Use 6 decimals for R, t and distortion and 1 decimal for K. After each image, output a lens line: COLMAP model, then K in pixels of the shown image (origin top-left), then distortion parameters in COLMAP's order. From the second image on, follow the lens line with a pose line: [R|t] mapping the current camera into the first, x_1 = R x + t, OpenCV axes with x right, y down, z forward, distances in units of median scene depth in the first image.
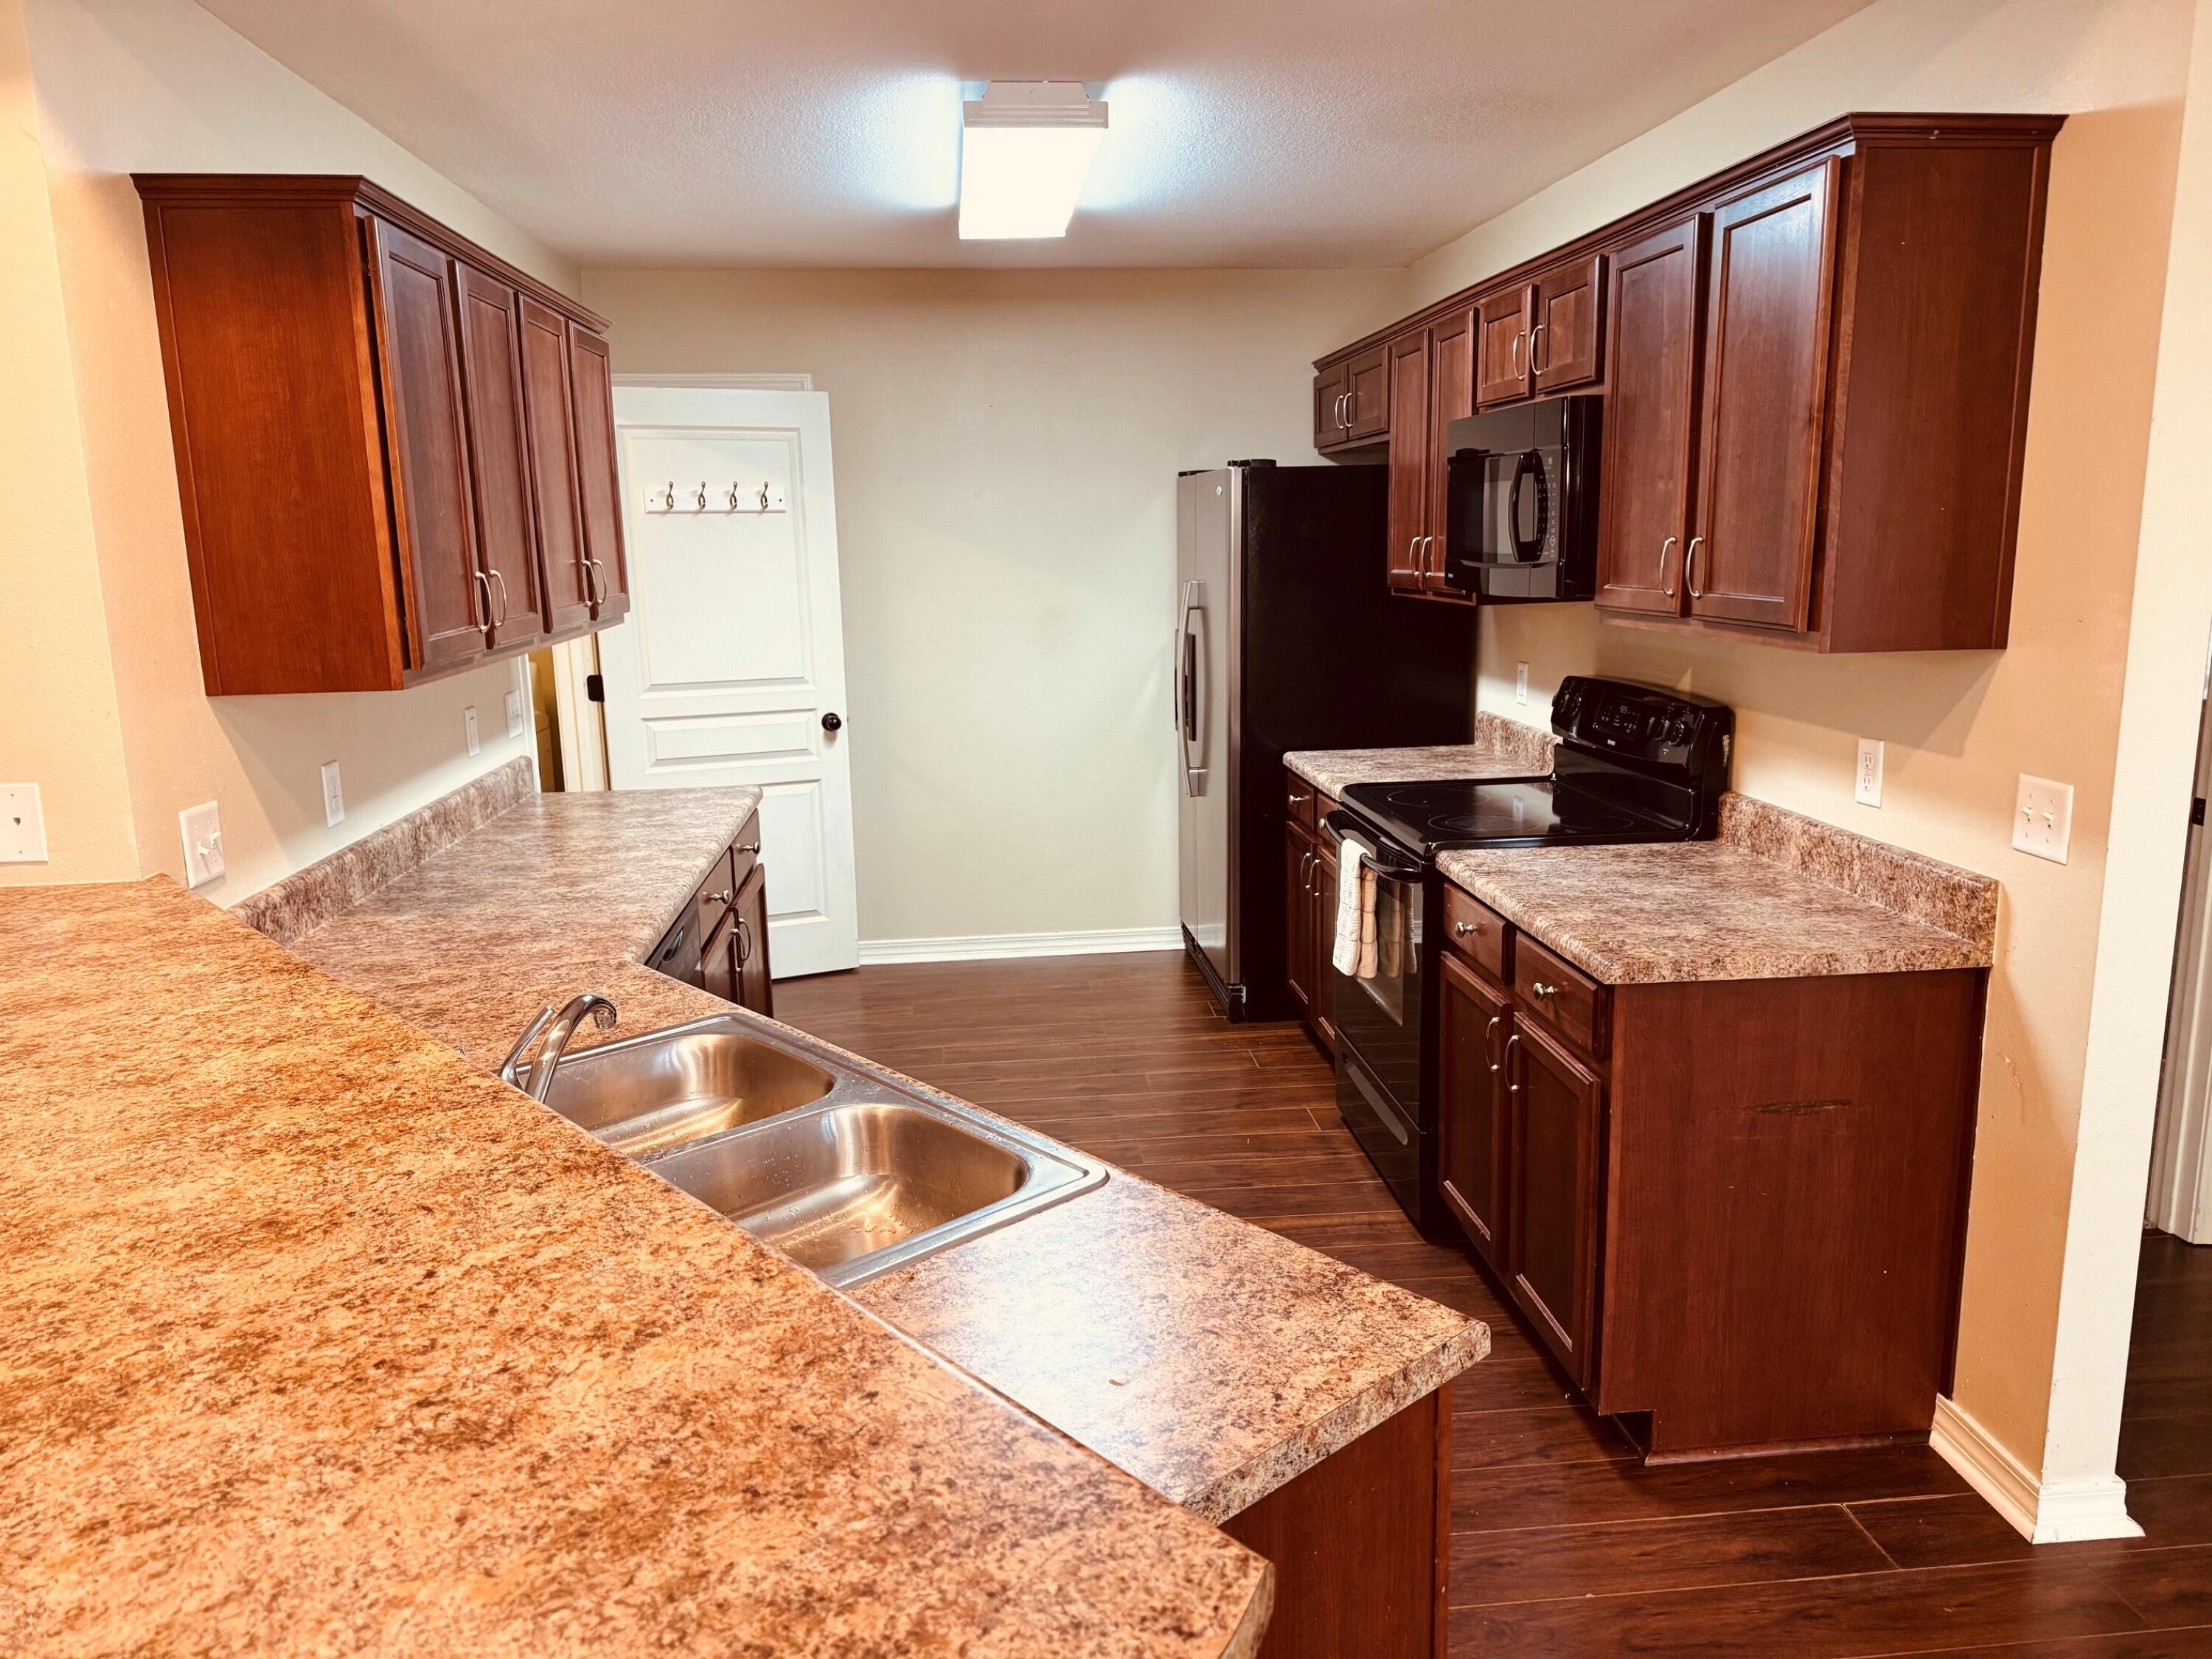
lens RADIAL K [[1492.1, 0, 1118.9], [0, 1492.1, 817.1], [0, 0, 1]] dist [0.018312, -0.023684]
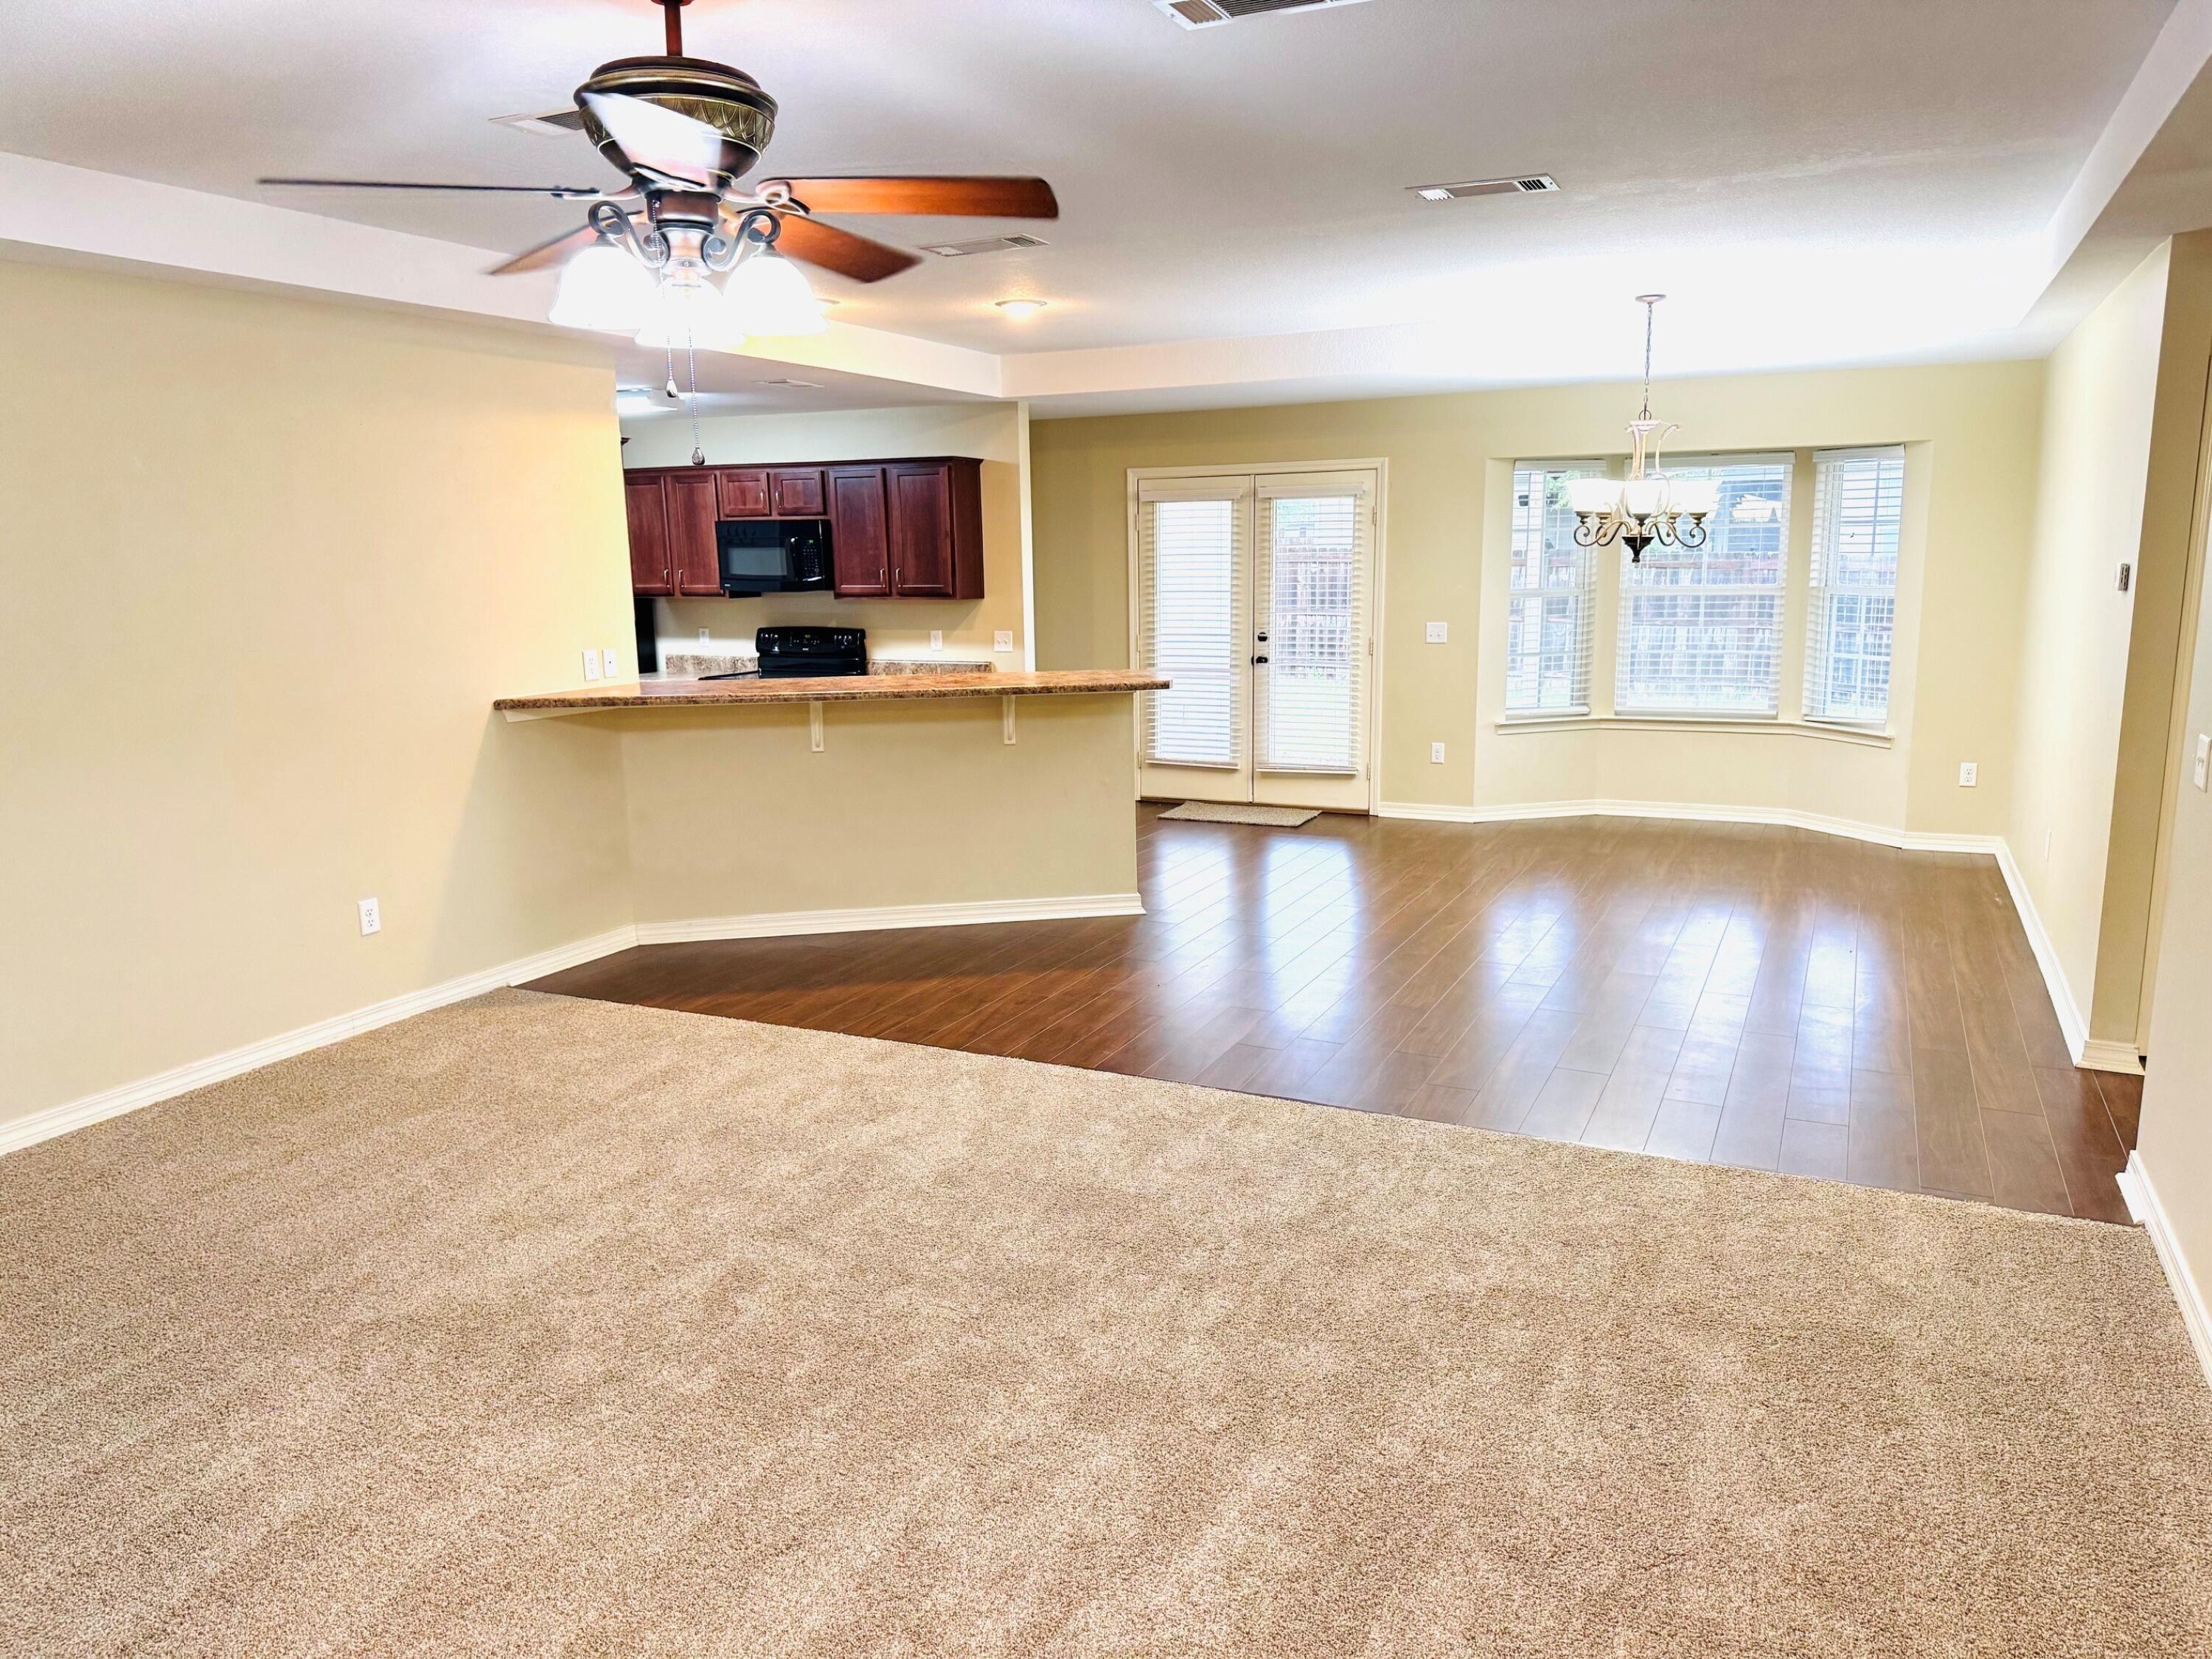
lens RADIAL K [[1492.1, 0, 1110.9], [0, 1492.1, 829.3], [0, 0, 1]] dist [0.018312, -0.023684]
pose [[0.513682, -0.143299, 0.845929, -2.276453], [0.165528, 0.983983, 0.066170, 0.239866], [-0.841862, 0.106035, 0.529174, -1.071875]]
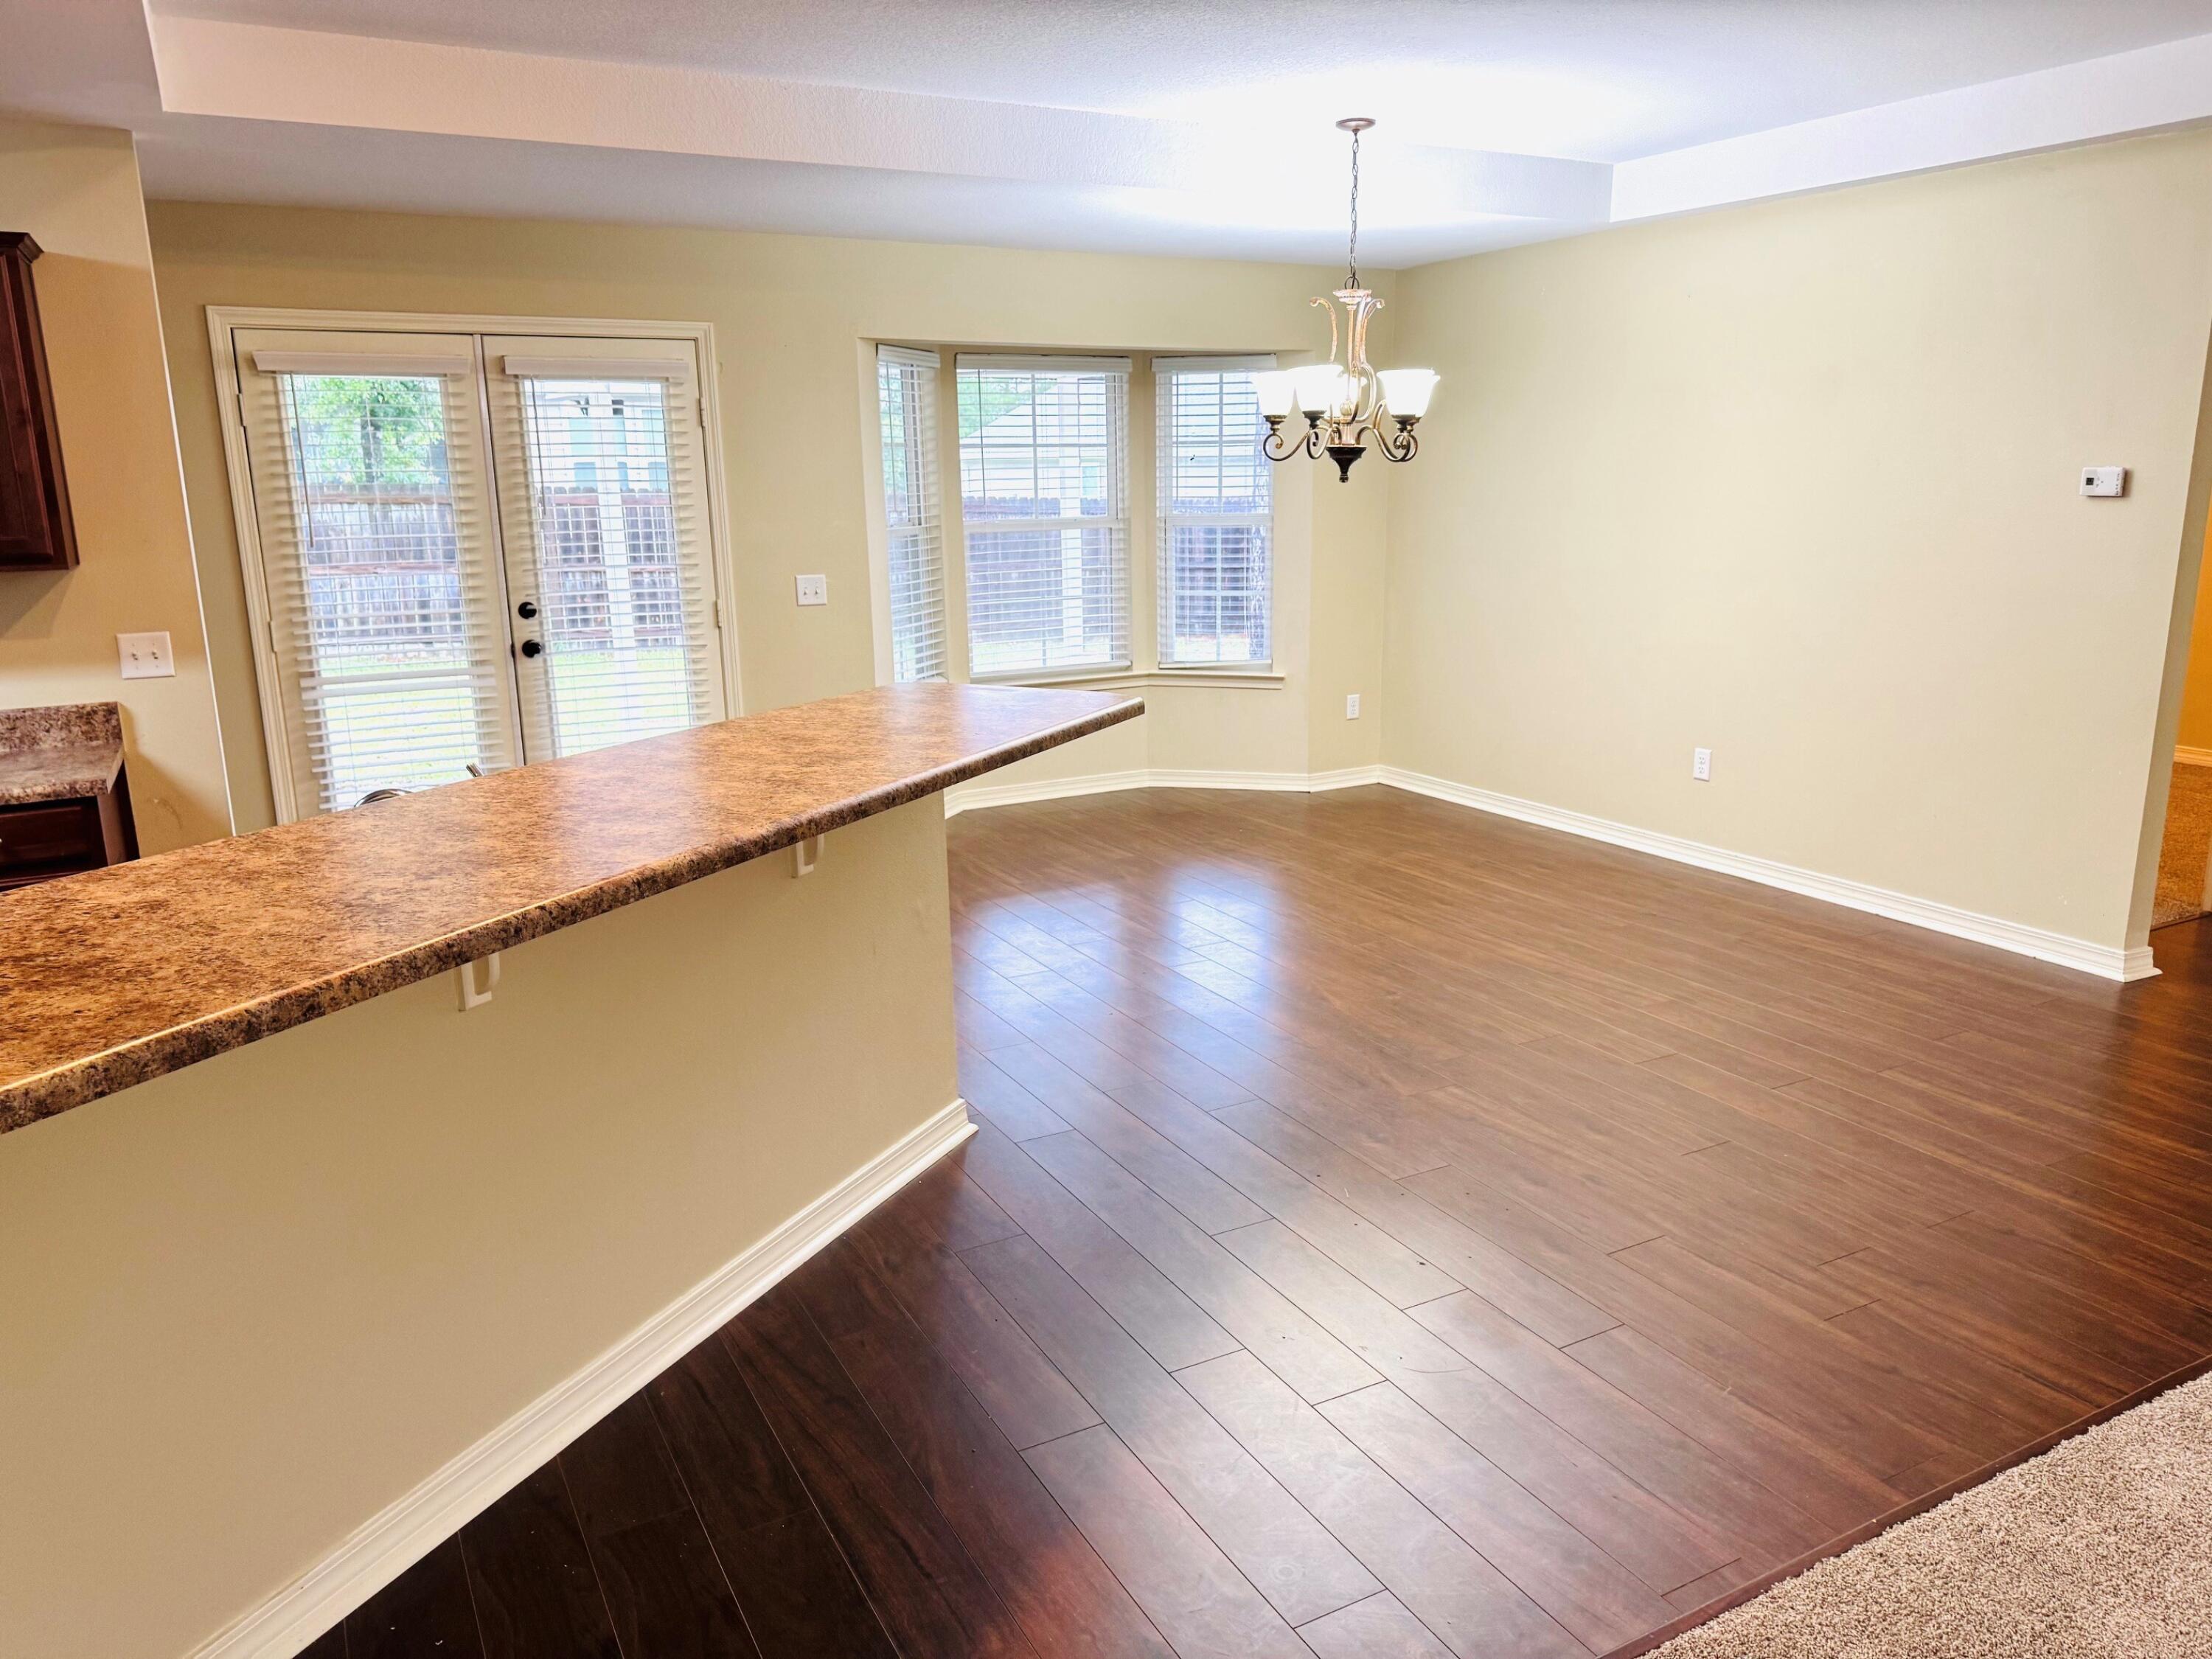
lens RADIAL K [[1492.1, 0, 1104.9], [0, 1492.1, 841.1], [0, 0, 1]] dist [0.018312, -0.023684]
pose [[-0.382469, -0.197652, 0.902580, -1.304159], [0.190426, 0.939019, 0.286325, -0.075173], [-0.904133, 0.281385, -0.321508, 0.551707]]
